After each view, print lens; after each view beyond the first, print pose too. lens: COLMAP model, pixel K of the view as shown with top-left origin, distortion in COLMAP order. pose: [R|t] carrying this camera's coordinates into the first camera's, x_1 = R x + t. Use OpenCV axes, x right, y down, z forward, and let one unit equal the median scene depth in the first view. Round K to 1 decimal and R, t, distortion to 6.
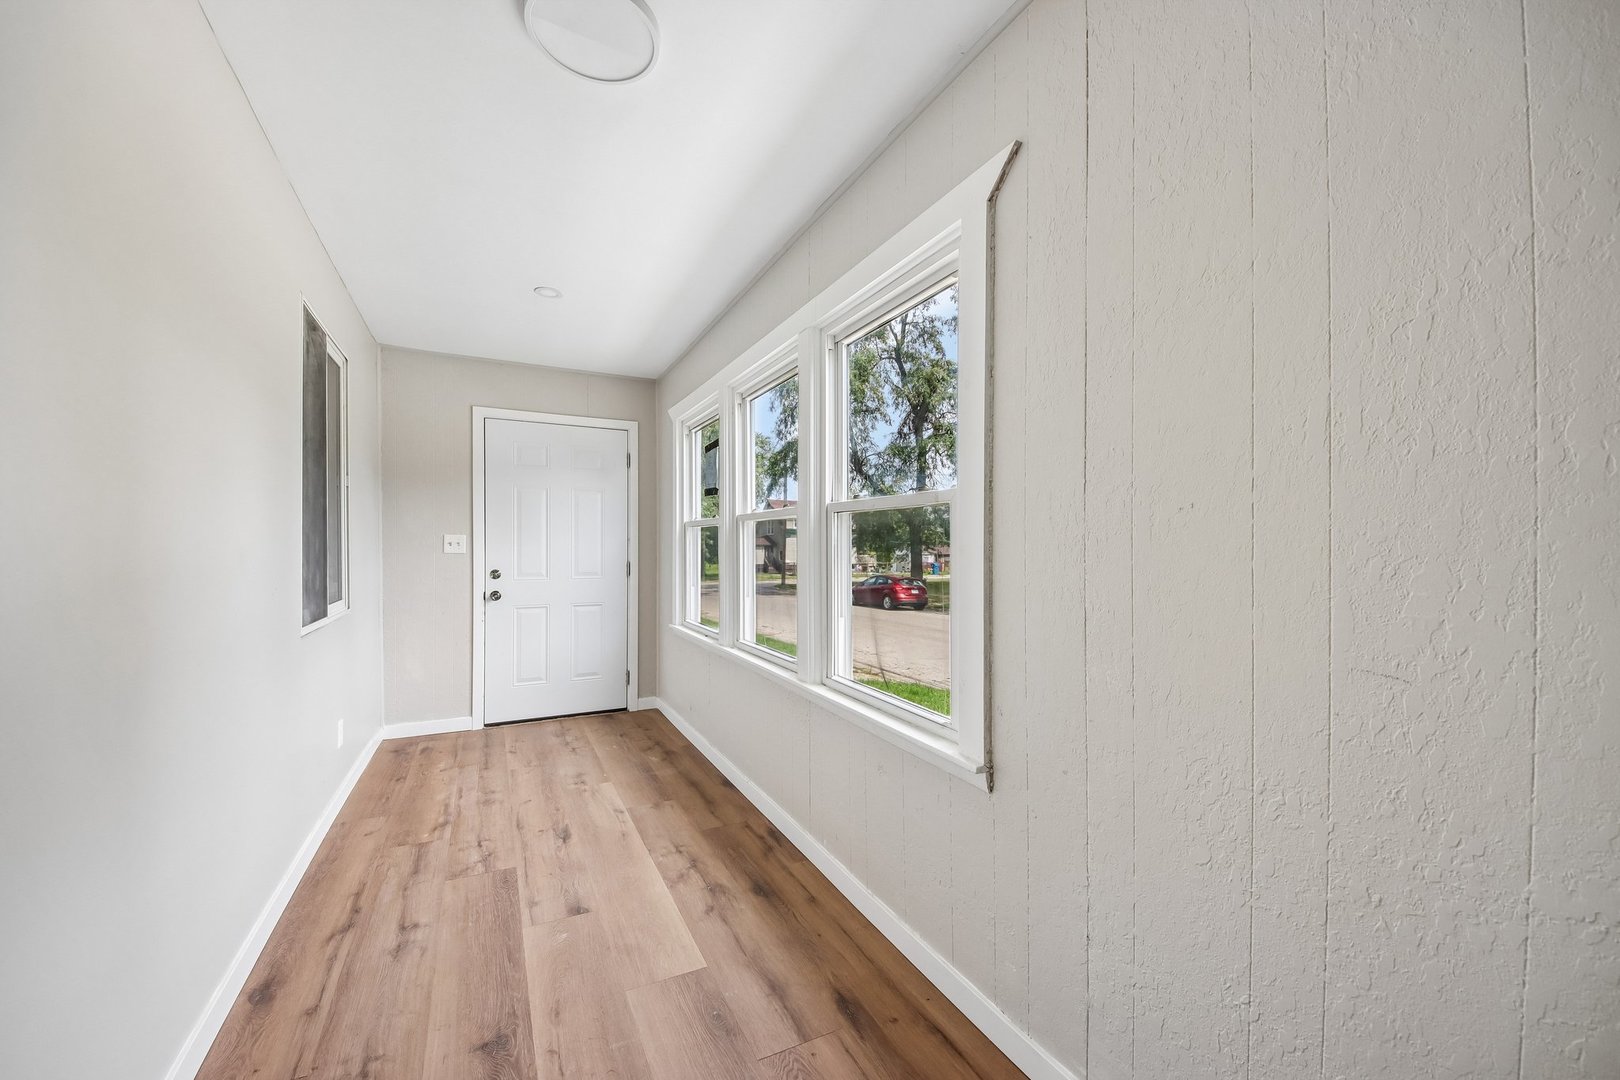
lens RADIAL K [[615.0, 0, 810.1], [0, 615.0, 545.6], [0, 0, 1]] dist [0.012566, -0.004581]
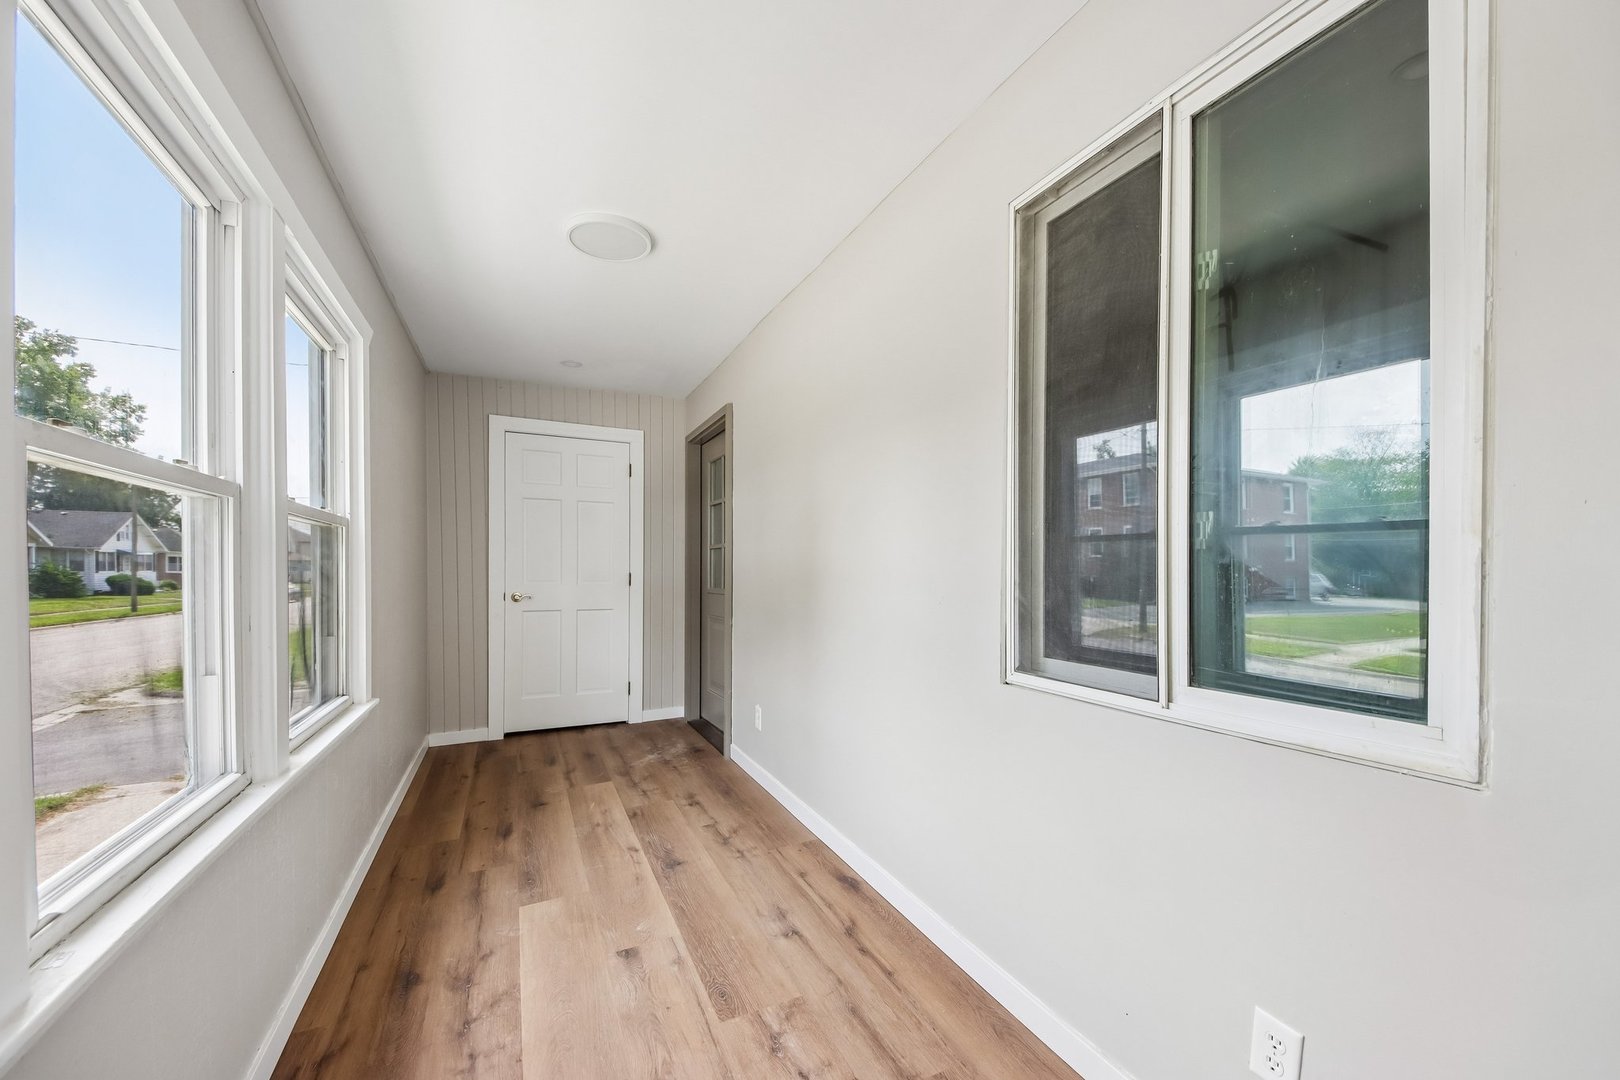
lens RADIAL K [[615.0, 0, 810.8], [0, 615.0, 556.6], [0, 0, 1]] dist [0.012566, -0.004581]
pose [[-0.999317, 0.007930, 0.036103, -0.713026], [0.007811, 0.999964, -0.003443, 0.001574], [-0.036129, -0.003159, -0.999342, 1.989658]]
